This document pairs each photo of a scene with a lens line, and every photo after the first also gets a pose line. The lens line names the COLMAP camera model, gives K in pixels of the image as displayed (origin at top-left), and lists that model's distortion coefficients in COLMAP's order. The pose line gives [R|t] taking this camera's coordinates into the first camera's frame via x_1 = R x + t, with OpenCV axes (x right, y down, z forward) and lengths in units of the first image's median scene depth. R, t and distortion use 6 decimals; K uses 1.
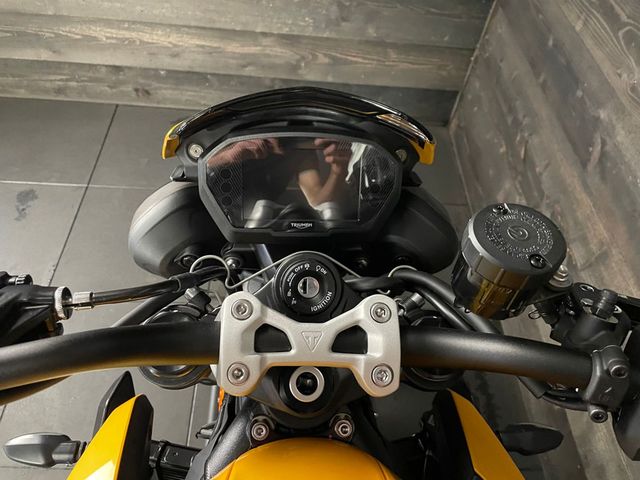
lens RADIAL K [[488.9, 0, 317.7], [0, 488.9, 235.9], [0, 0, 1]] dist [0.062358, -0.088895]
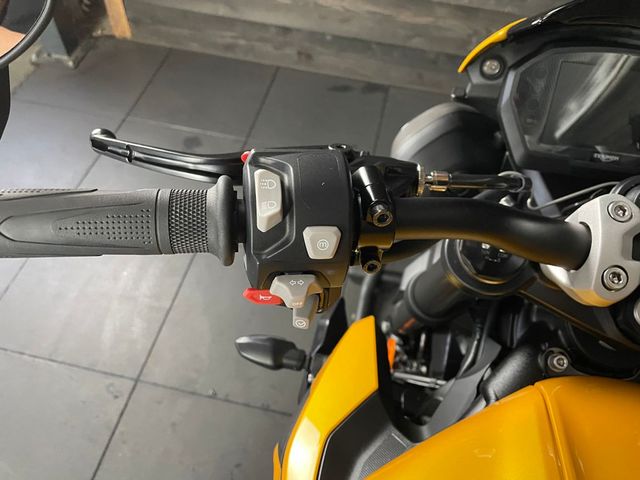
lens RADIAL K [[488.9, 0, 319.7], [0, 488.9, 244.1], [0, 0, 1]] dist [0.062358, -0.088895]
pose [[0.974233, 0.152356, -0.166307, -0.102534], [-0.148017, 0.988245, 0.038252, 0.049306], [0.170180, -0.012650, 0.985332, 0.003245]]
